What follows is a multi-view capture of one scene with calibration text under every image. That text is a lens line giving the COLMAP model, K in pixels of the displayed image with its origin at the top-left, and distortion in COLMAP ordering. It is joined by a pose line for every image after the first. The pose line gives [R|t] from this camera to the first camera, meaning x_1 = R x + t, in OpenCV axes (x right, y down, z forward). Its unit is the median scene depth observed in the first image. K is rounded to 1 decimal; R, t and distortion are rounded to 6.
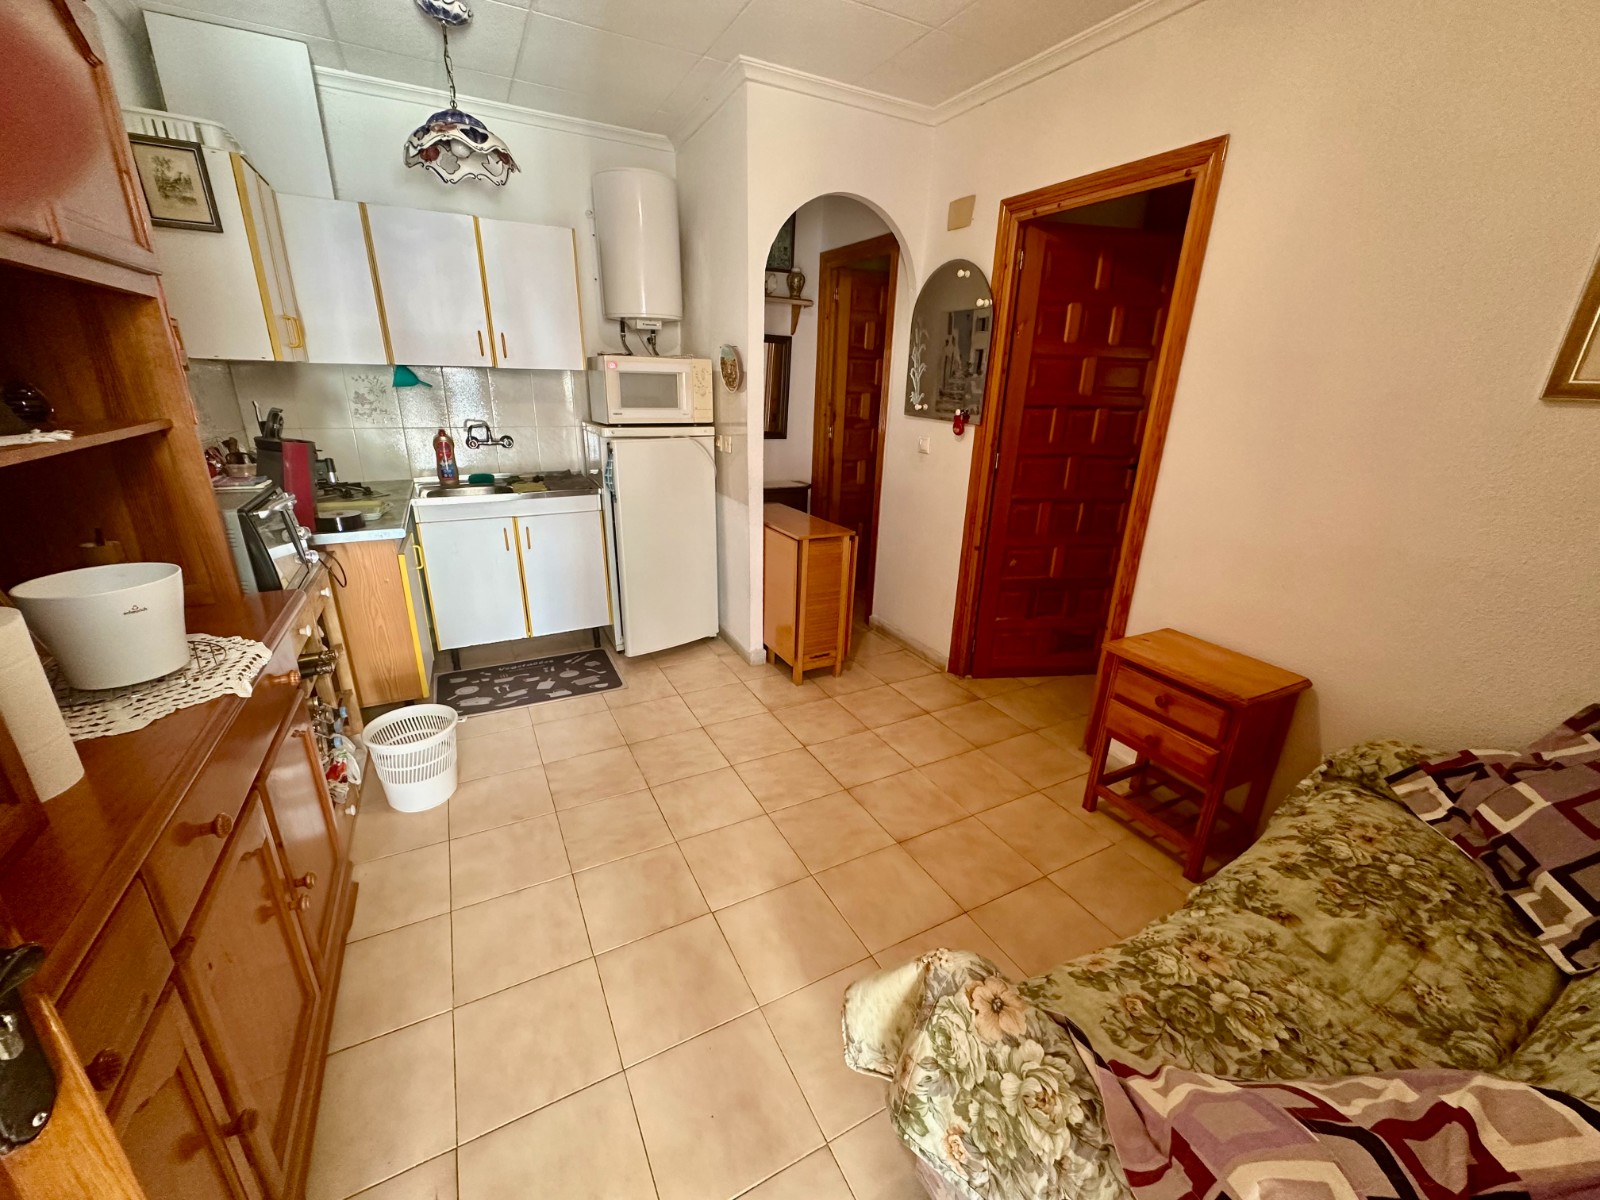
lens RADIAL K [[637.9, 0, 800.0], [0, 637.9, 600.0], [0, 0, 1]] dist [-0.002796, 0.000533]
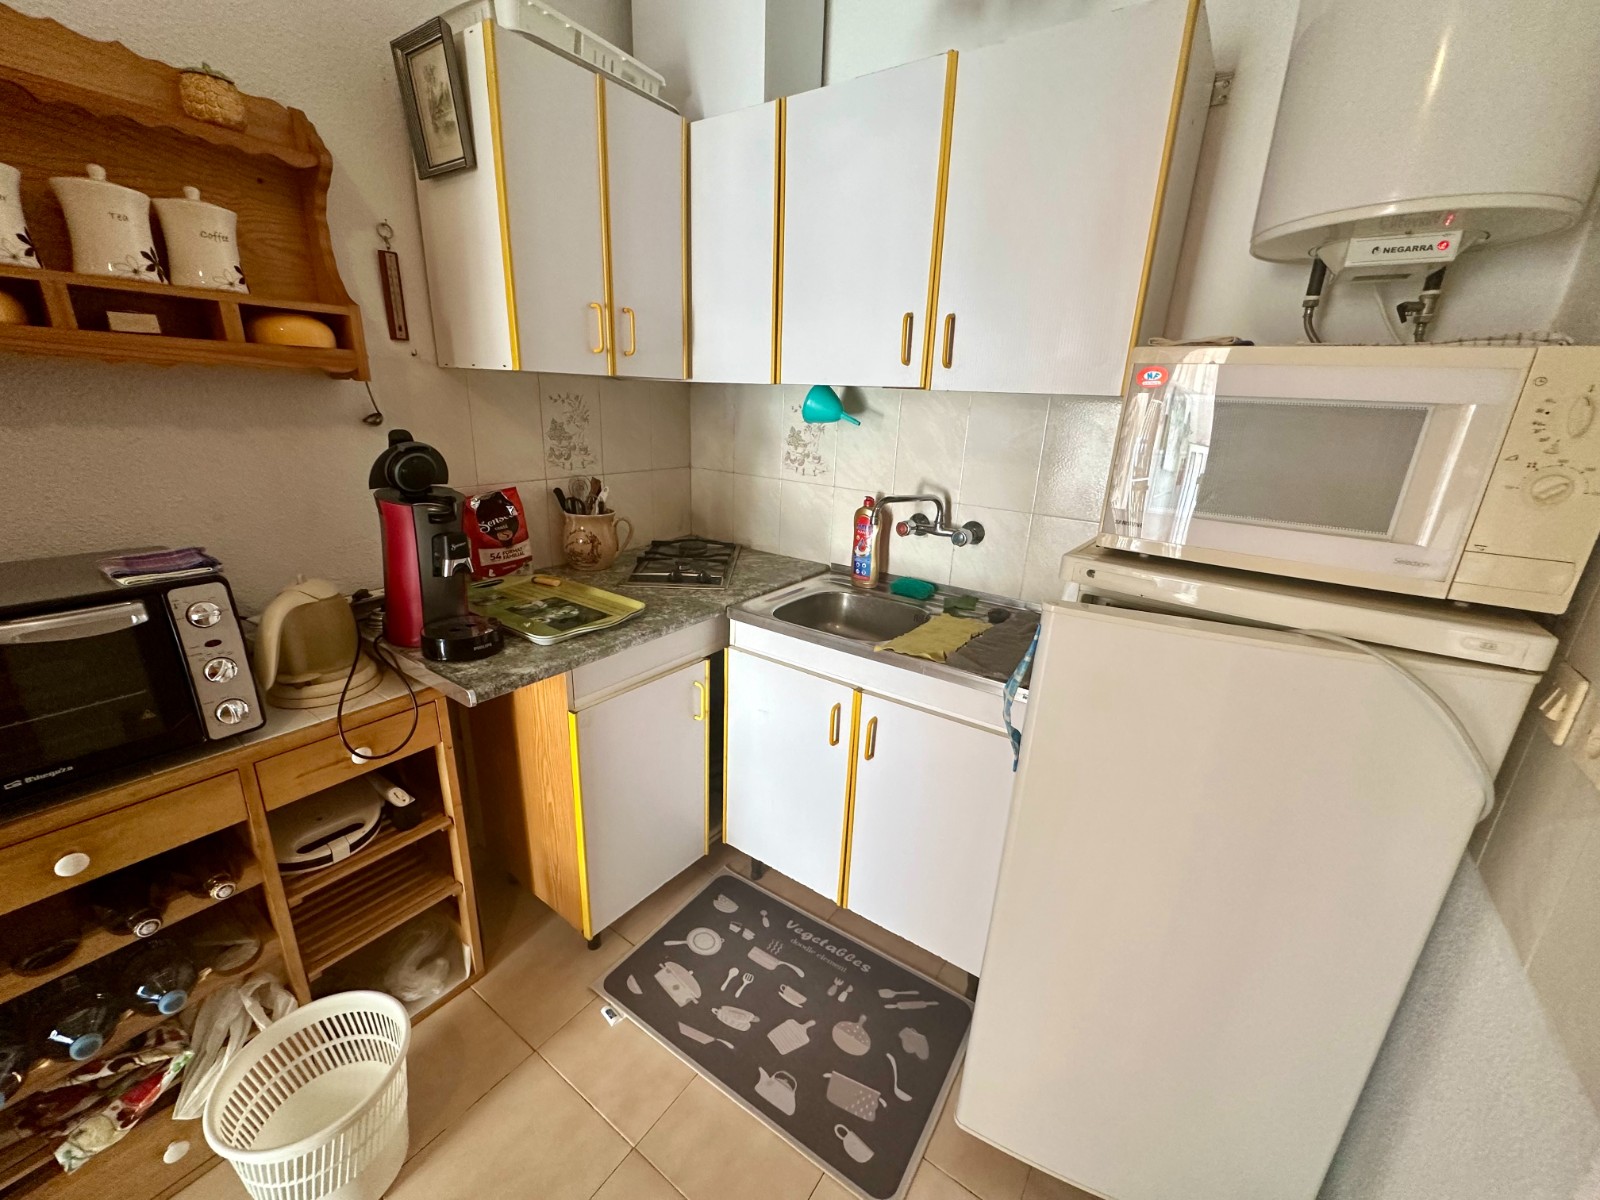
lens RADIAL K [[637.9, 0, 800.0], [0, 637.9, 600.0], [0, 0, 1]] dist [-0.002796, 0.000533]
pose [[0.458002, 0.265943, -0.848238, -0.126314], [-0.321905, 0.939059, 0.120607, -0.411372], [0.828620, 0.217814, 0.515700, 1.197483]]
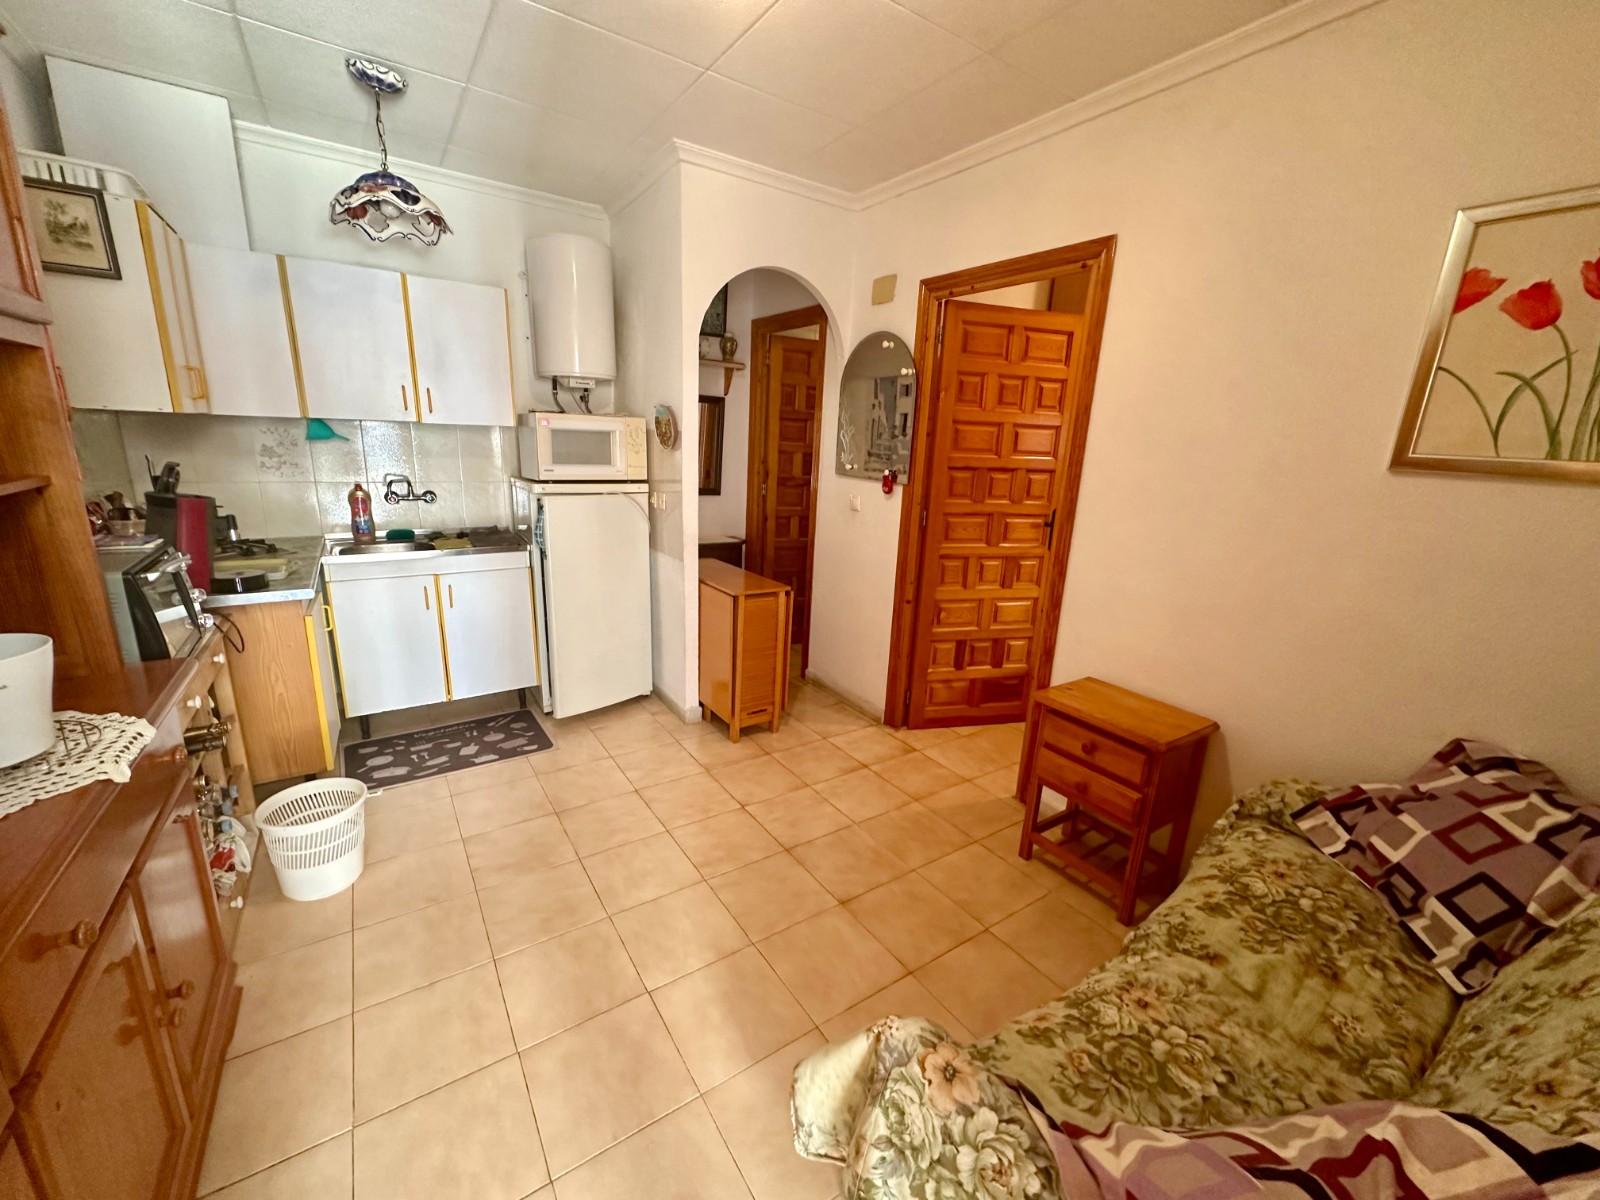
lens RADIAL K [[637.9, 0, 800.0], [0, 637.9, 600.0], [0, 0, 1]] dist [-0.002796, 0.000533]
pose [[0.994434, -0.010212, 0.104864, -0.007936], [0.018709, 0.996590, -0.080370, -0.008480], [-0.103686, 0.081884, 0.991234, -0.005145]]
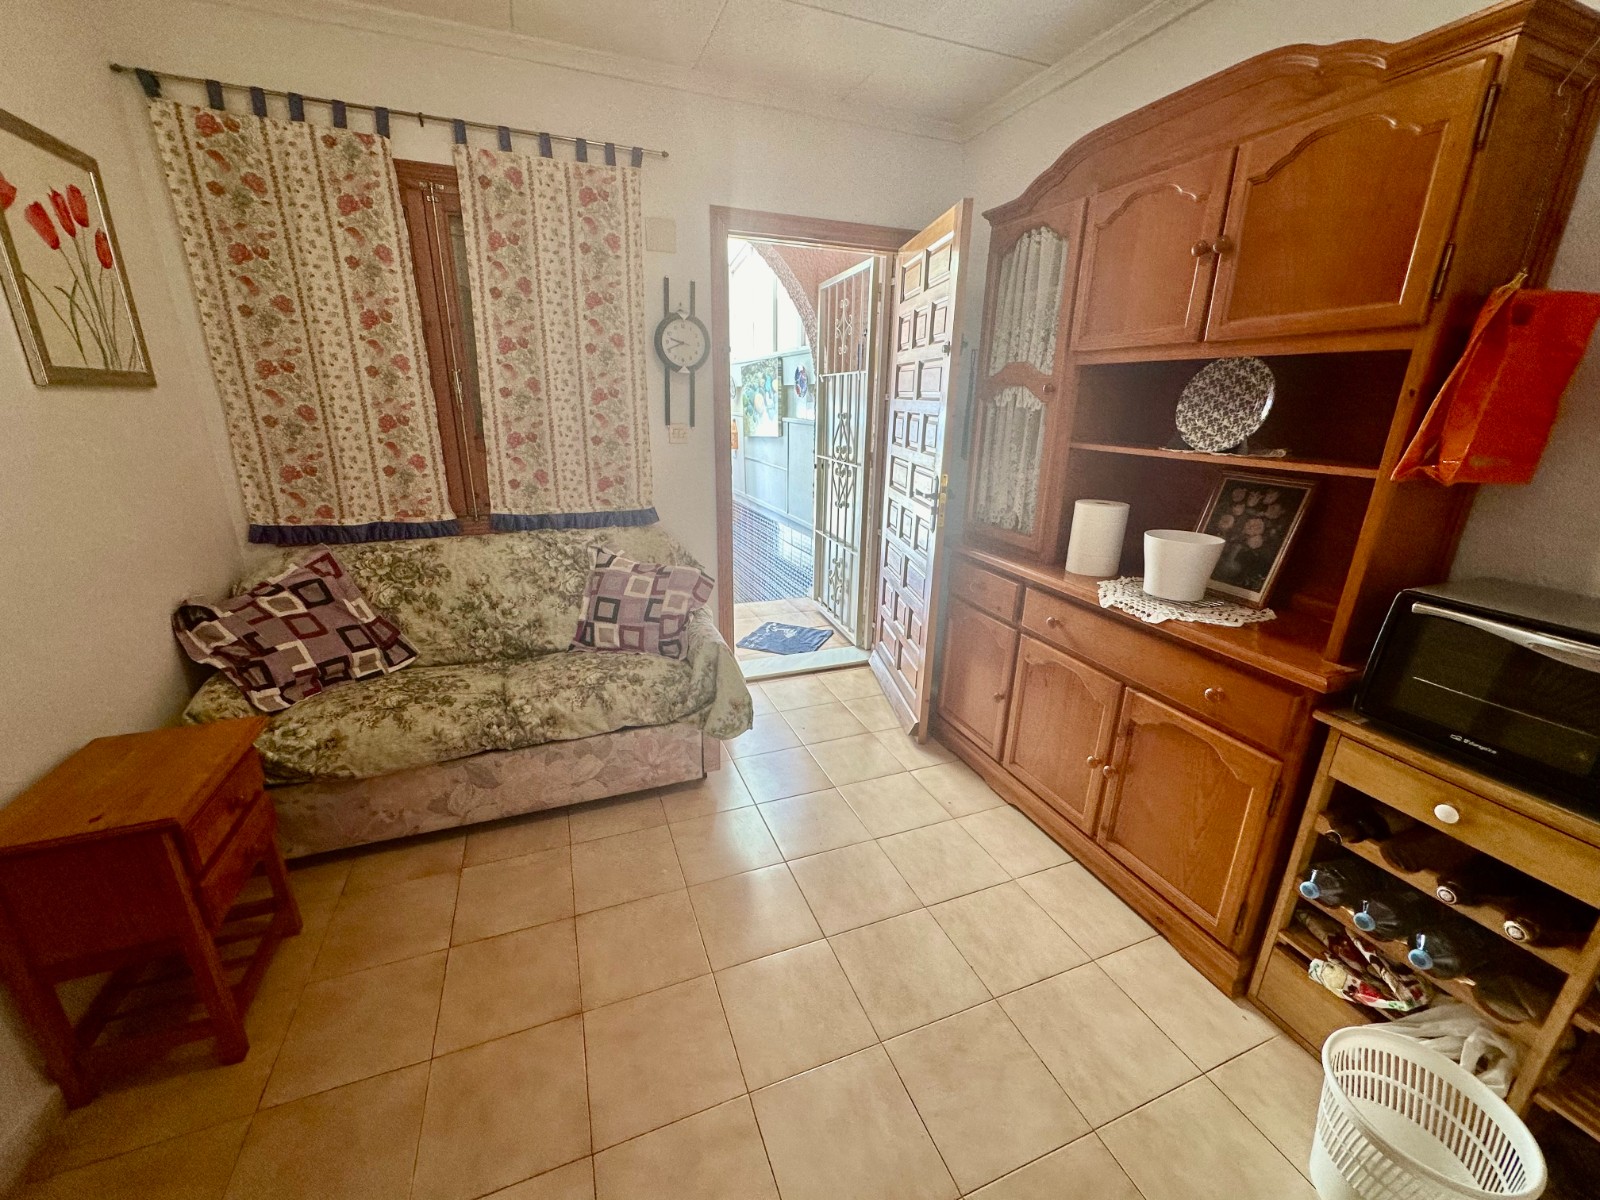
lens RADIAL K [[637.9, 0, 800.0], [0, 637.9, 600.0], [0, 0, 1]] dist [-0.002796, 0.000533]
pose [[-0.992422, -0.077973, 0.094970, -0.155041], [-0.005170, 0.798688, 0.601723, -0.531496], [-0.122769, 0.596672, -0.793039, 1.498825]]
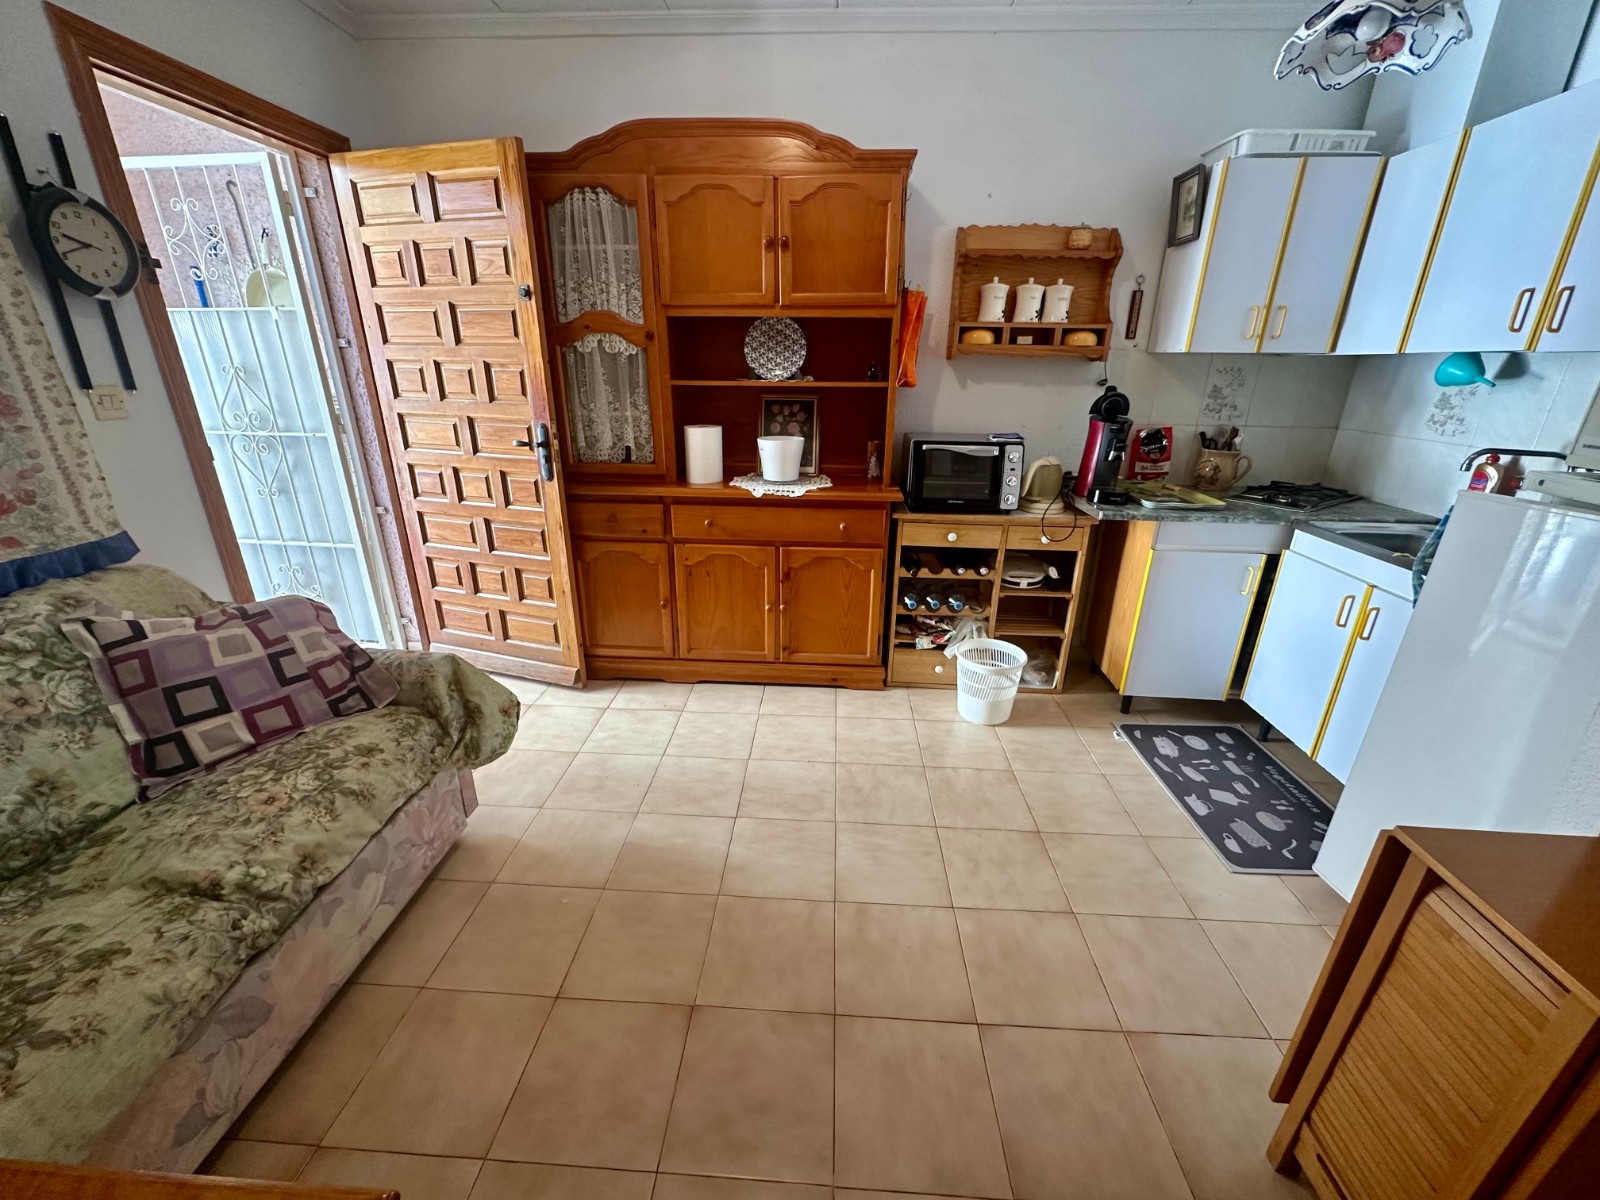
lens RADIAL K [[636.4, 0, 800.9], [0, 636.4, 601.8], [0, 0, 1]] dist [-0.004257, -0.000093]
pose [[-0.514609, 0.272658, -0.812918, 0.636838], [-0.304788, 0.828000, 0.470659, -0.415824], [0.801425, 0.489973, -0.342993, 1.316857]]
